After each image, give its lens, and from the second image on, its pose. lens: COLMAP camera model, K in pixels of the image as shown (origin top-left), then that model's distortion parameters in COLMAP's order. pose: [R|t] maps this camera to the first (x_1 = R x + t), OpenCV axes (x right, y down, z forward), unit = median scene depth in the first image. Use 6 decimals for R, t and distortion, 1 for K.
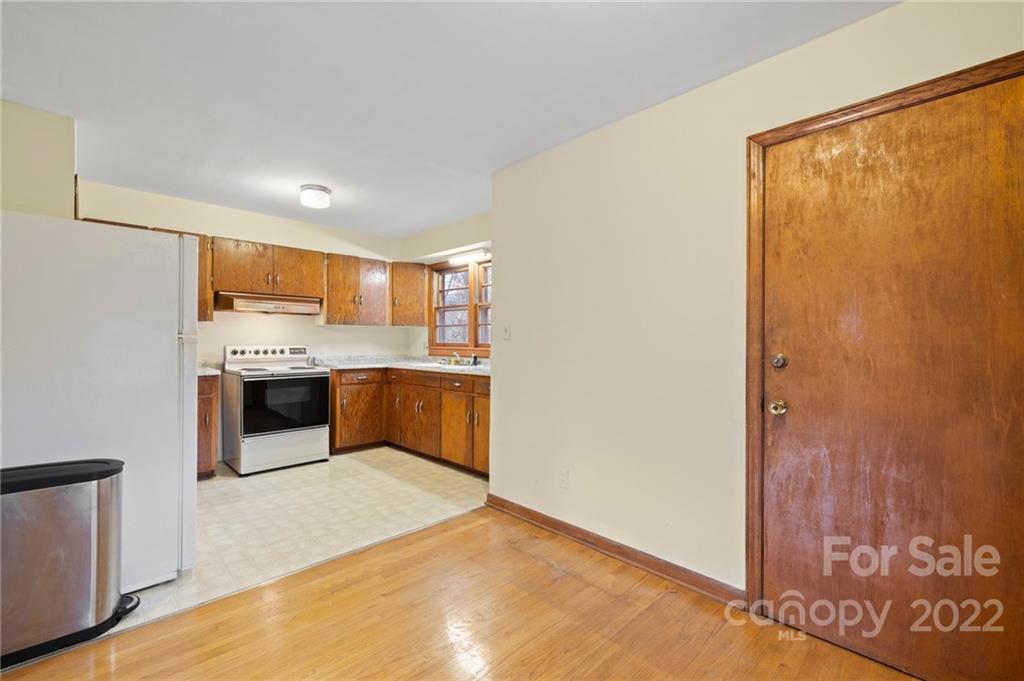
lens RADIAL K [[442.4, 0, 510.7], [0, 442.4, 338.0], [0, 0, 1]] dist [0.001817, 0.000142]
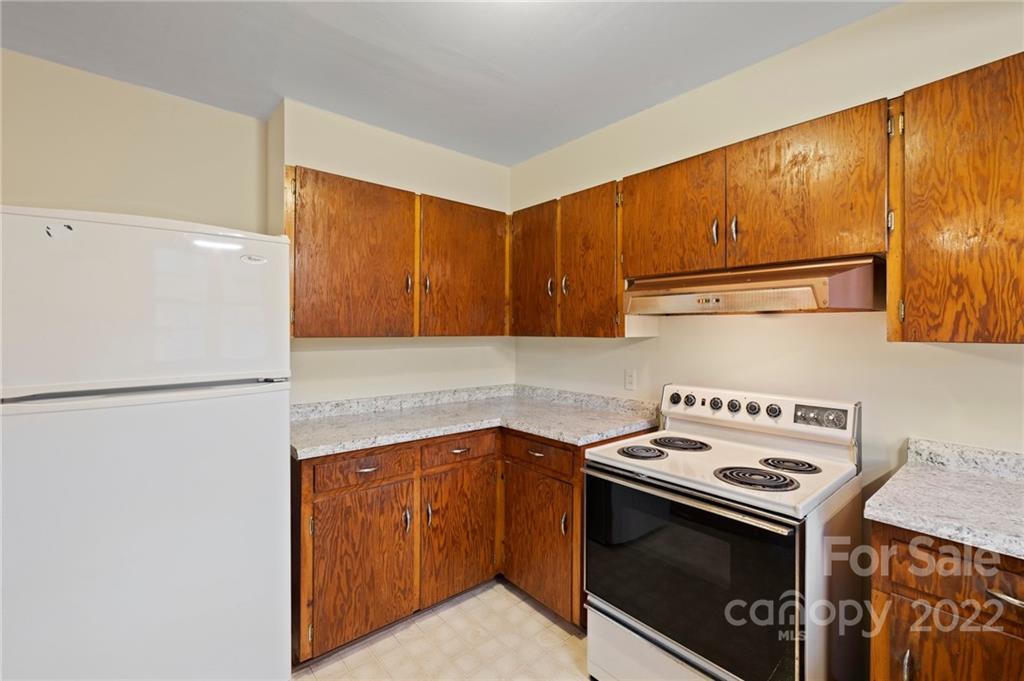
lens RADIAL K [[442.4, 0, 511.6], [0, 442.4, 335.5], [0, 0, 1]] dist [0.001817, 0.000142]
pose [[-0.071211, -0.002805, -0.997457, -0.114764], [-0.003539, 0.999990, -0.002559, -0.033916], [0.997455, 0.003347, -0.071220, 0.808291]]
